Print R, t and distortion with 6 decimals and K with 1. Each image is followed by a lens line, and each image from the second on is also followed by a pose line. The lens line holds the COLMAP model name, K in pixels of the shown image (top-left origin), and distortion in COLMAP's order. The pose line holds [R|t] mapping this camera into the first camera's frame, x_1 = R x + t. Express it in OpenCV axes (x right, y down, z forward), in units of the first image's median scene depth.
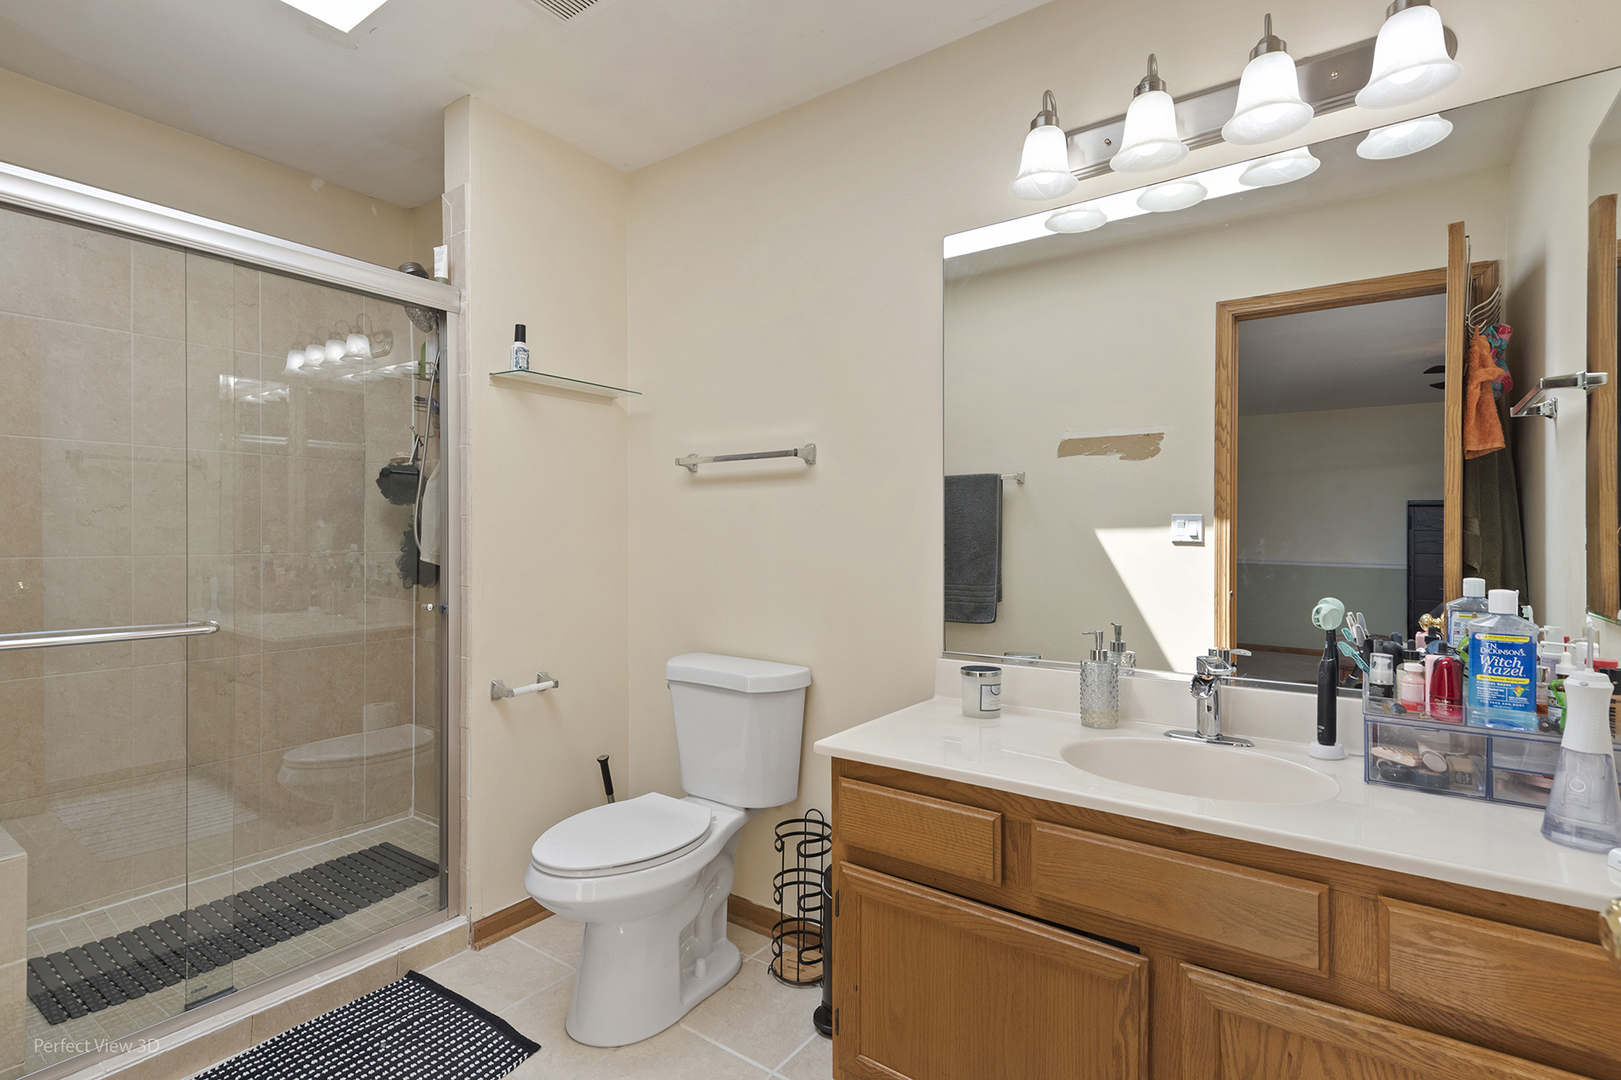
lens RADIAL K [[770.4, 0, 810.5], [0, 770.4, 540.0], [0, 0, 1]] dist [0.000171, -0.000019]
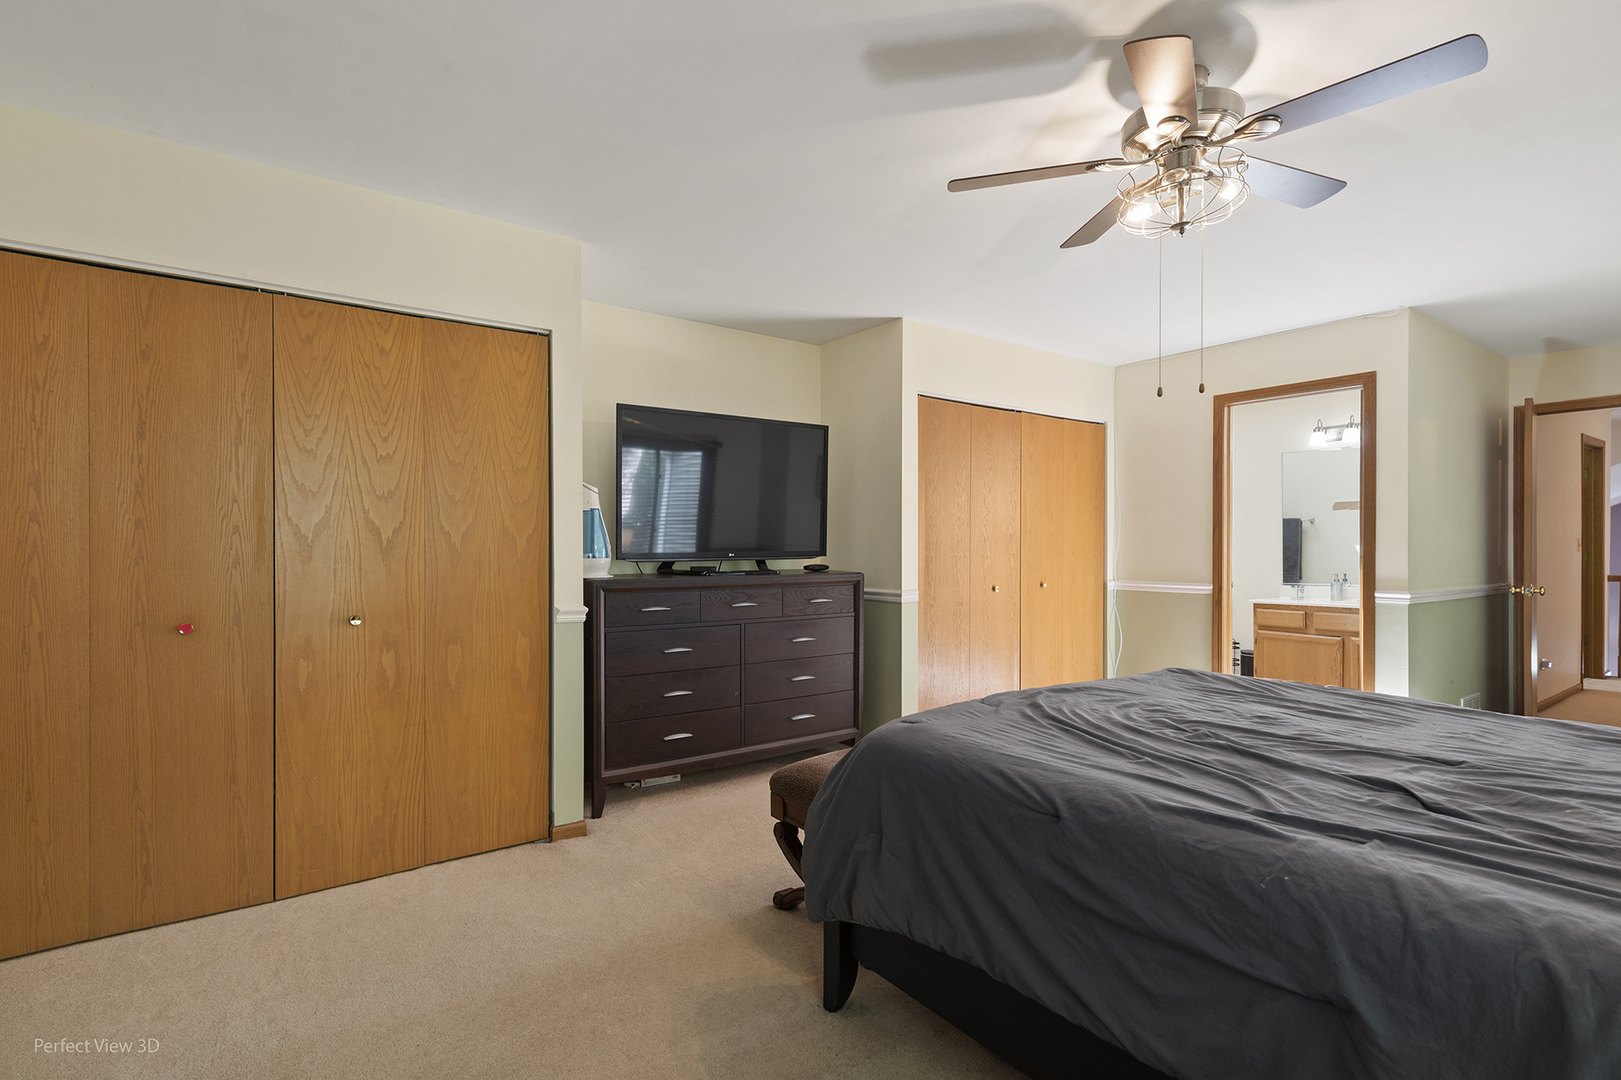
lens RADIAL K [[770.4, 0, 810.5], [0, 770.4, 540.0], [0, 0, 1]] dist [0.000171, -0.000019]
pose [[0.949860, -0.005856, -0.312622, -0.769294], [0.000703, 0.999862, -0.016592, 0.021664], [0.312676, 0.015540, 0.949733, -2.957069]]
